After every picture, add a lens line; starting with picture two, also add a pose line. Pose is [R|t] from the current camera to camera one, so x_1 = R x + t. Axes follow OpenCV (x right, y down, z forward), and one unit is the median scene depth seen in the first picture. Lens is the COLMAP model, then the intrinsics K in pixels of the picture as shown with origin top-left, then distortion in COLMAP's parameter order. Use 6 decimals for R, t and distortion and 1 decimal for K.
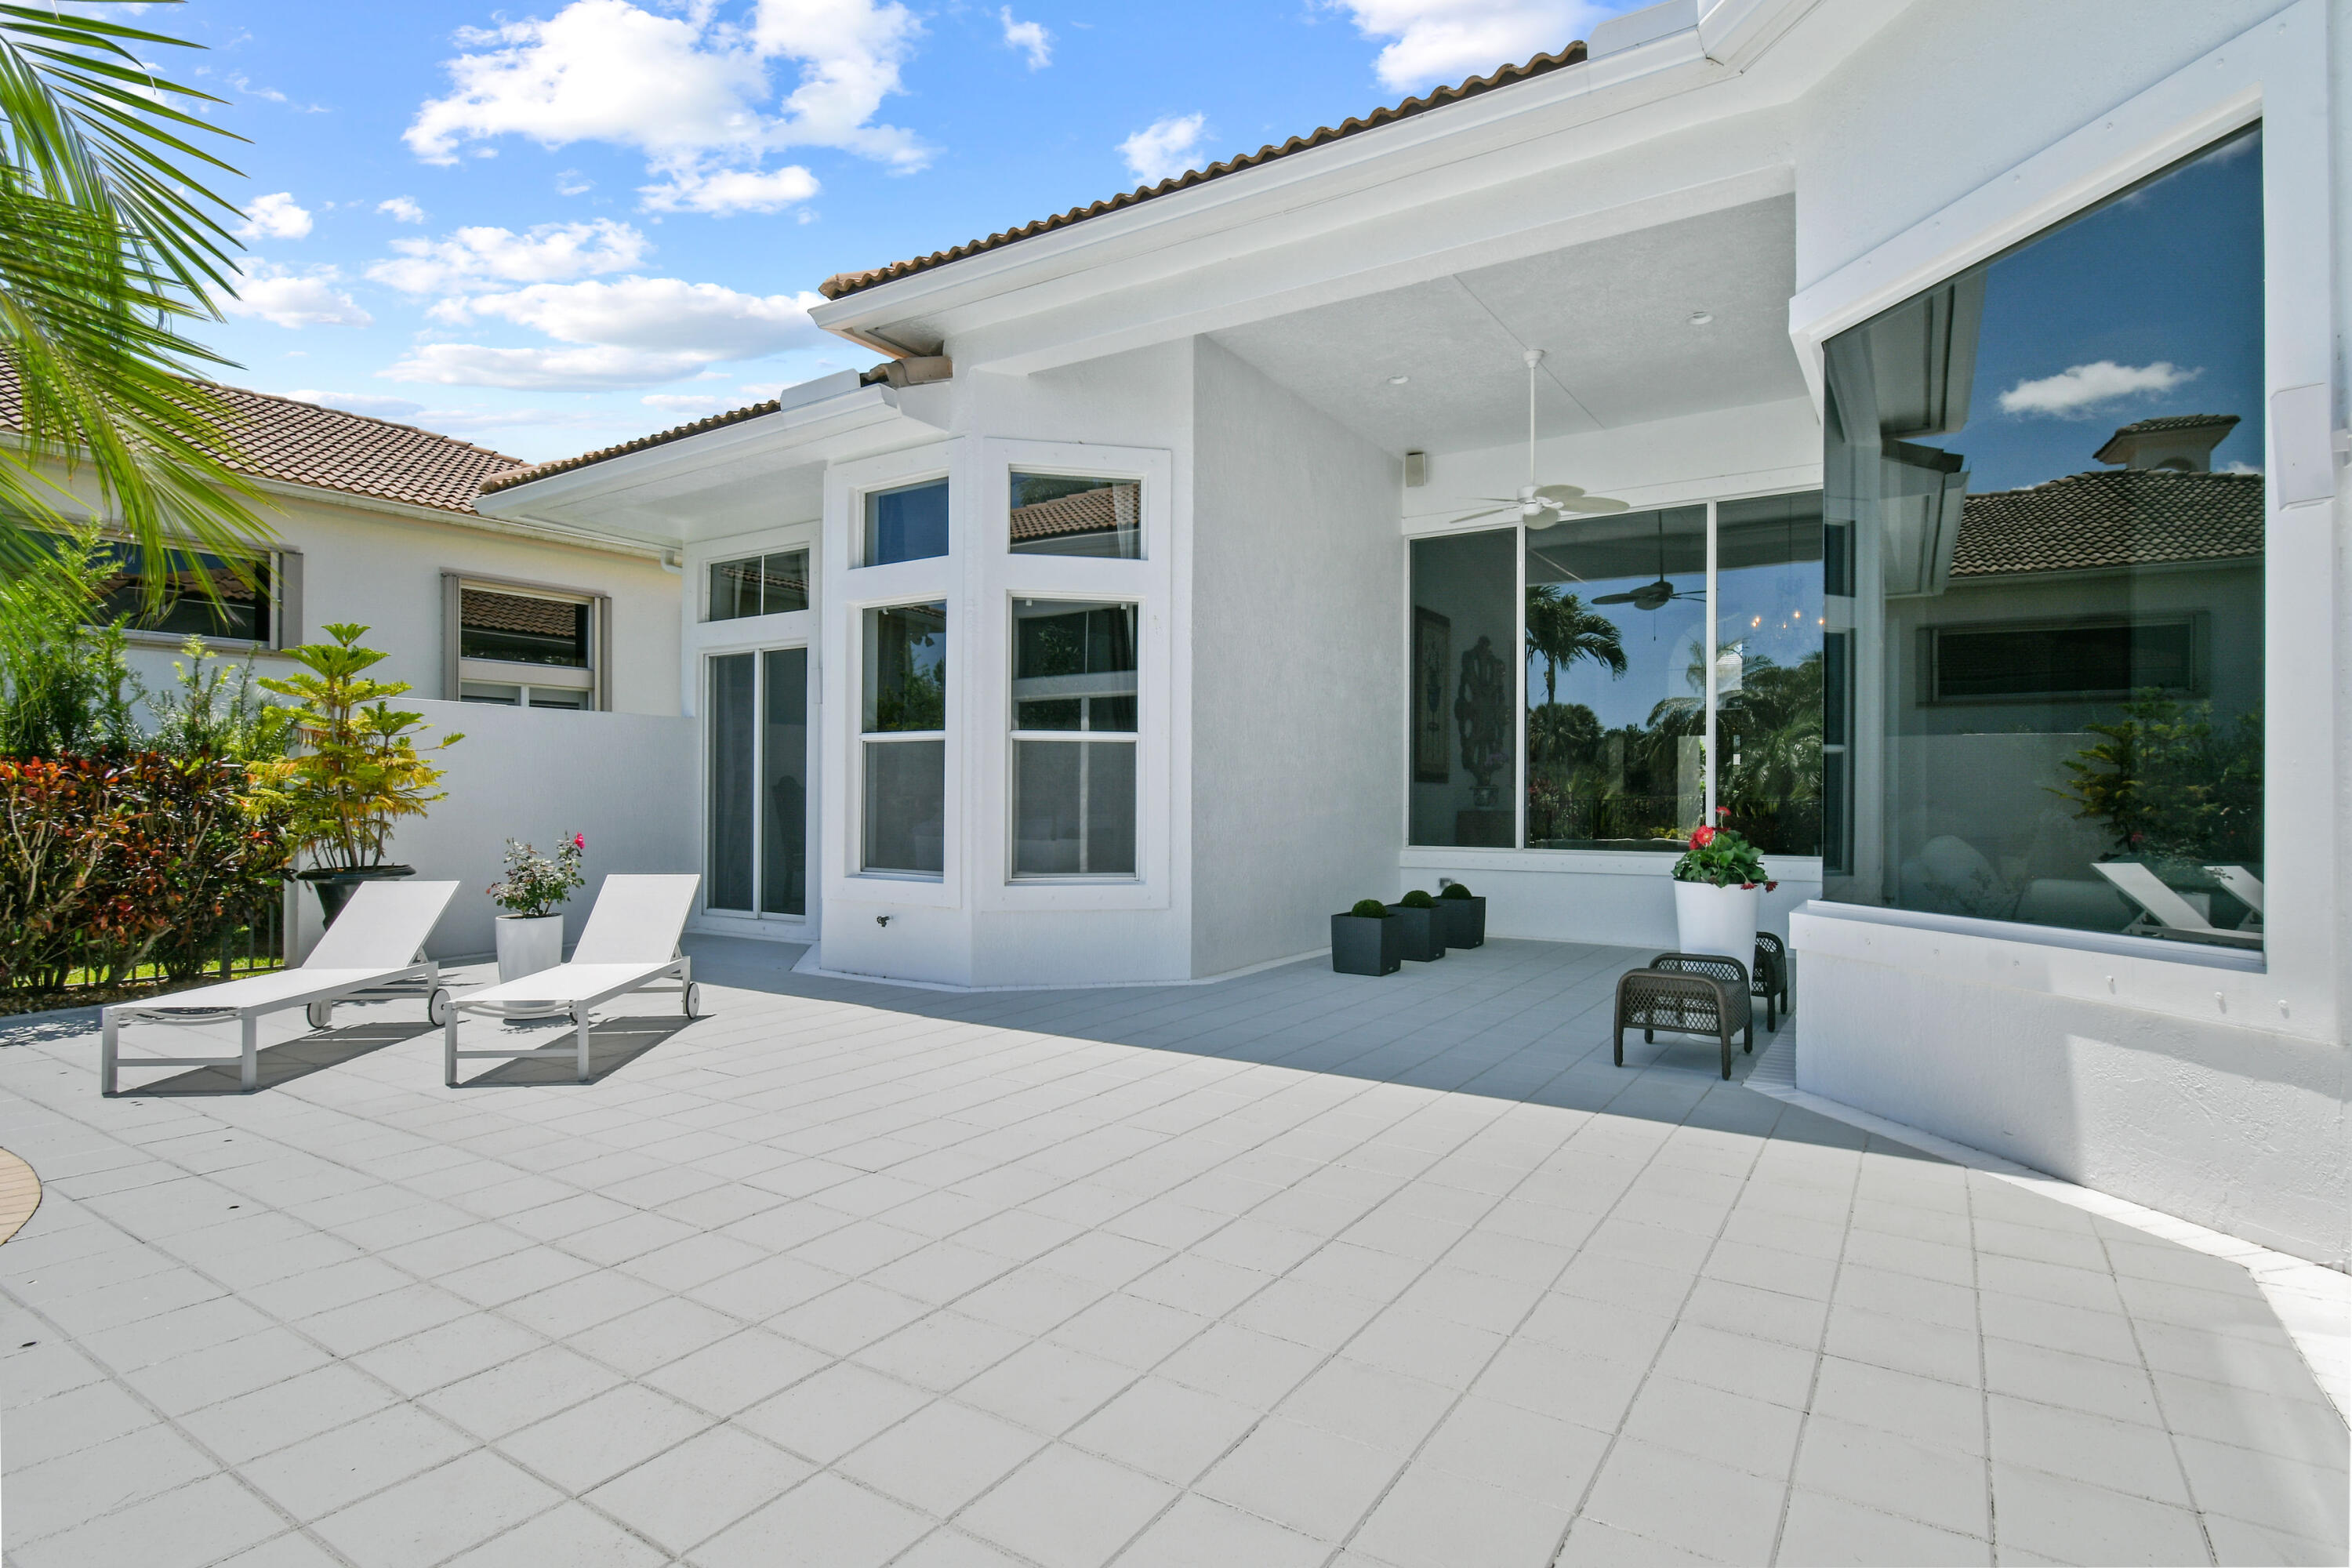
lens RADIAL K [[1162.0, 0, 1176.0], [0, 1162.0, 784.0], [0, 0, 1]] dist [0.002628, 0.000219]
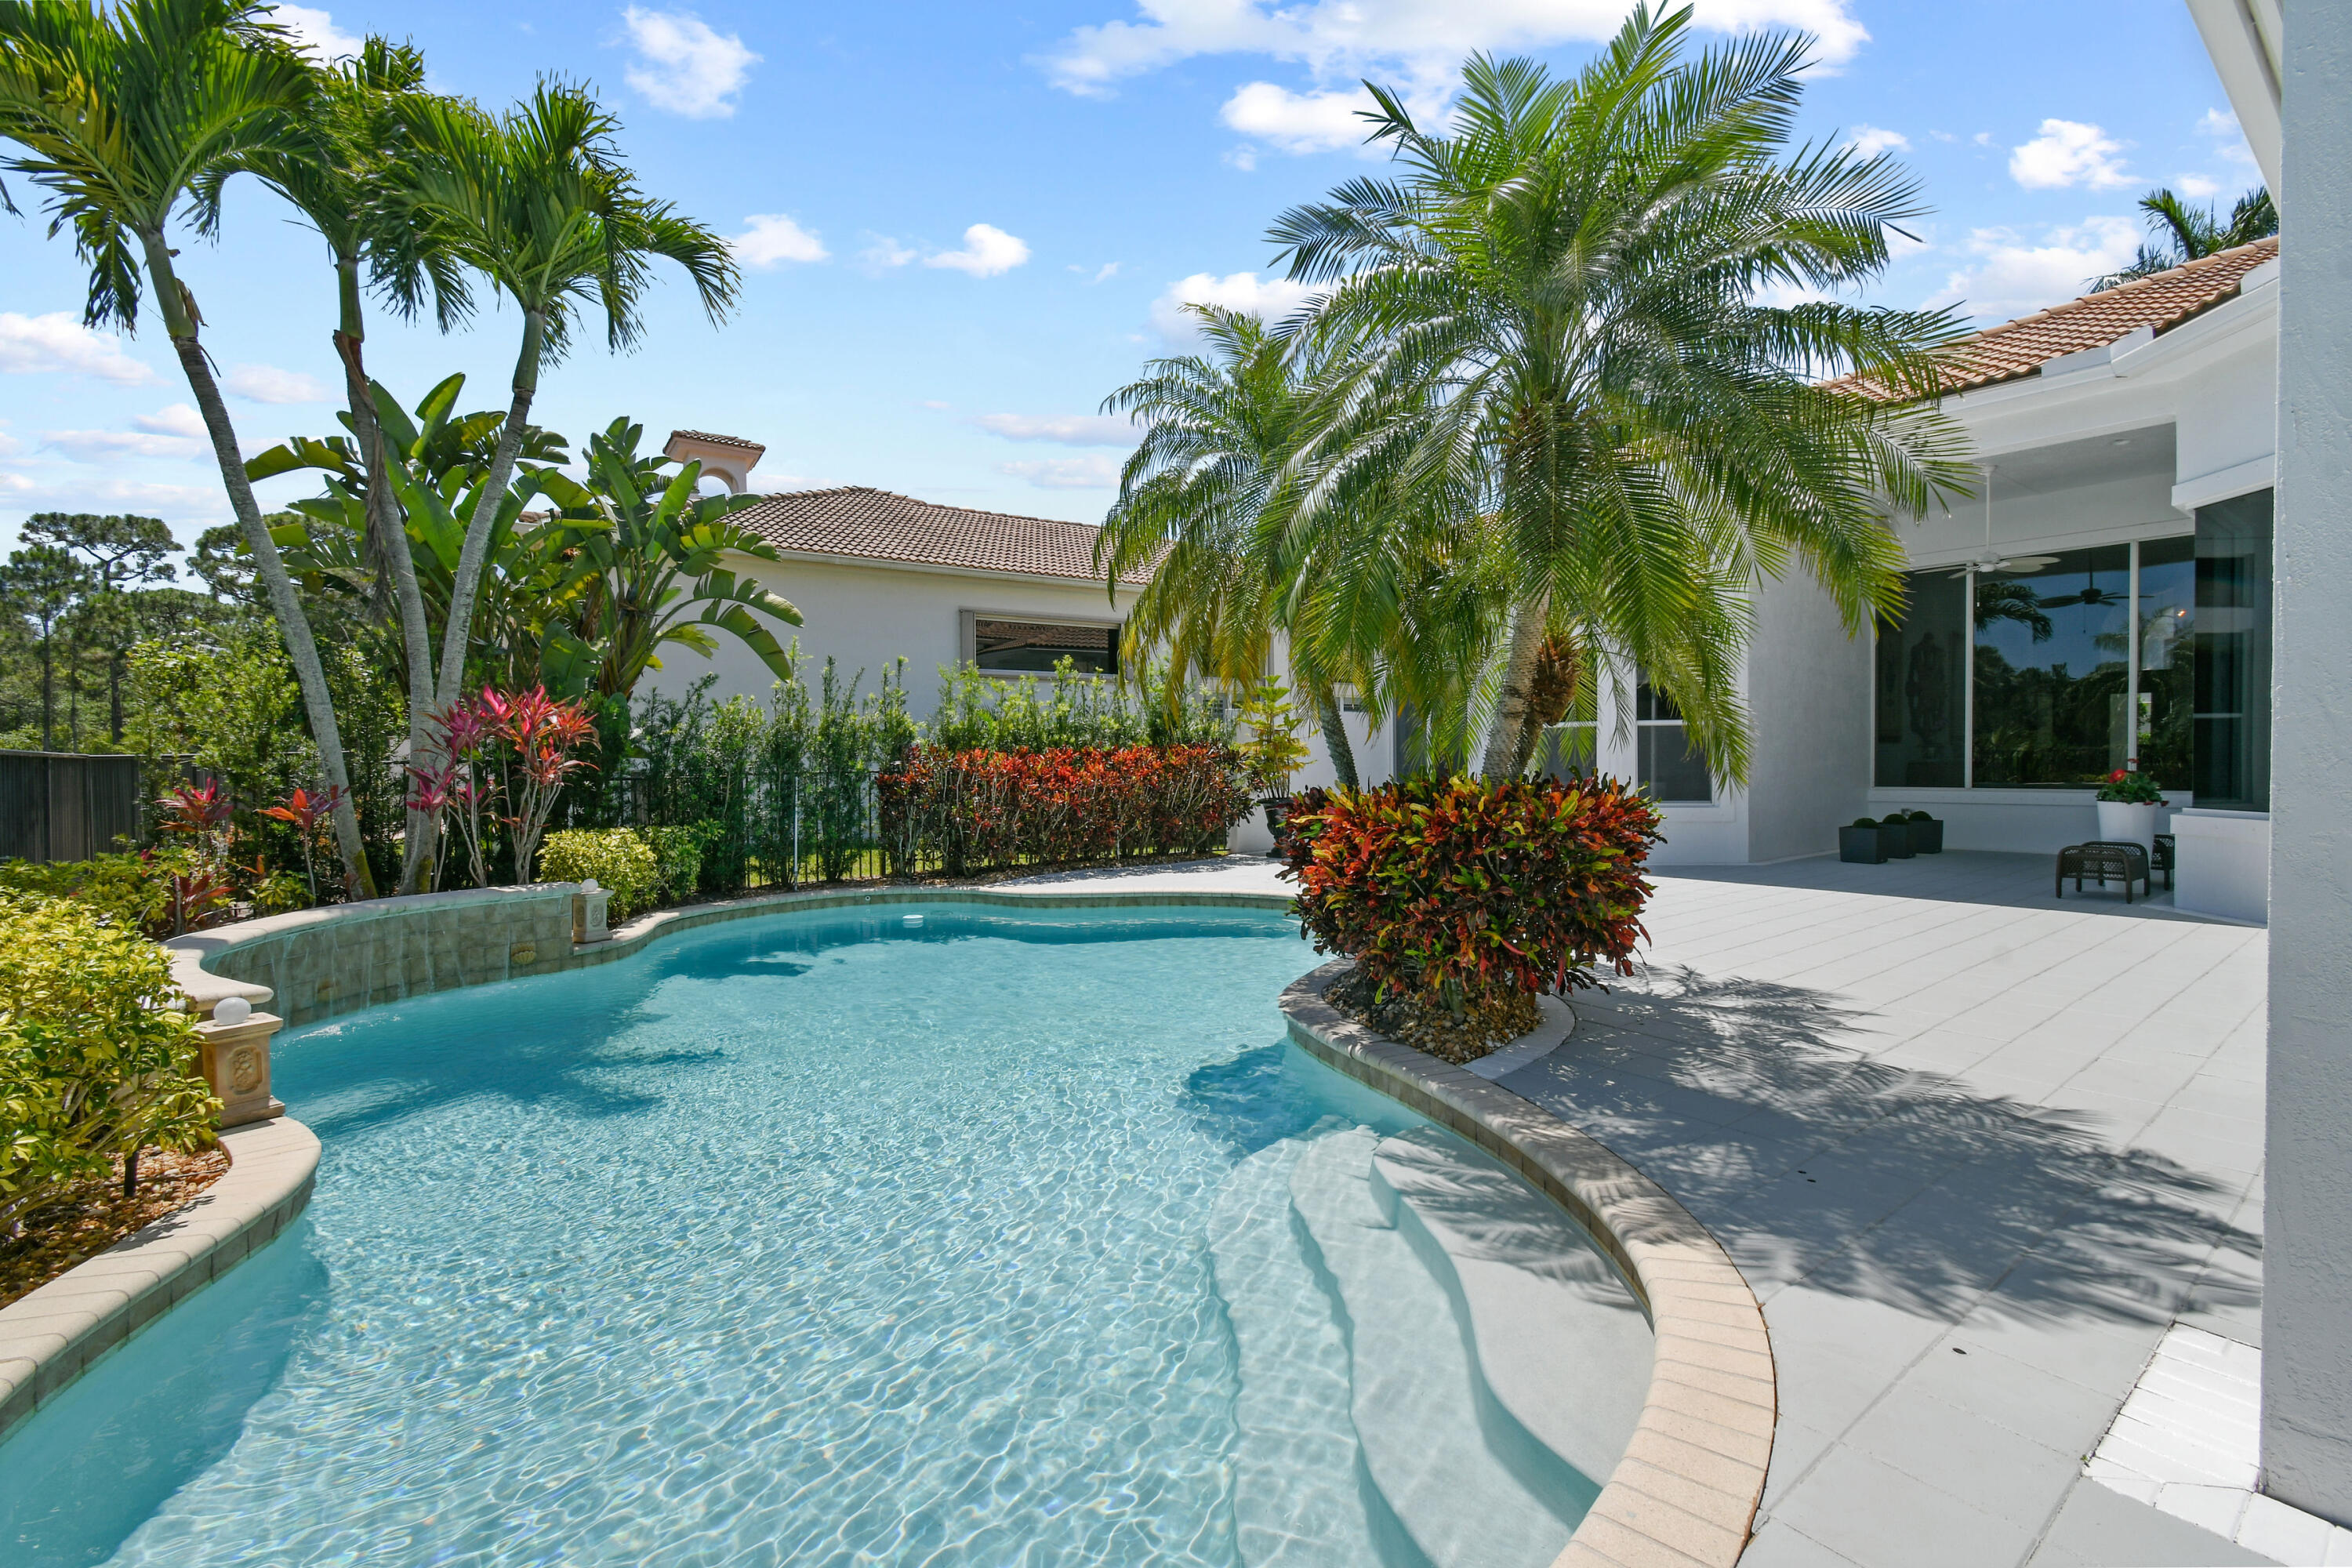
lens RADIAL K [[989.5, 0, 1176.0], [0, 989.5, 784.0], [0, 0, 1]] dist [-0.028620, -0.000083]
pose [[0.936858, -0.002331, -0.349703, -0.237520], [0.016351, 0.999176, 0.037145, -0.012125], [0.349329, -0.040518, 0.936124, -0.550055]]
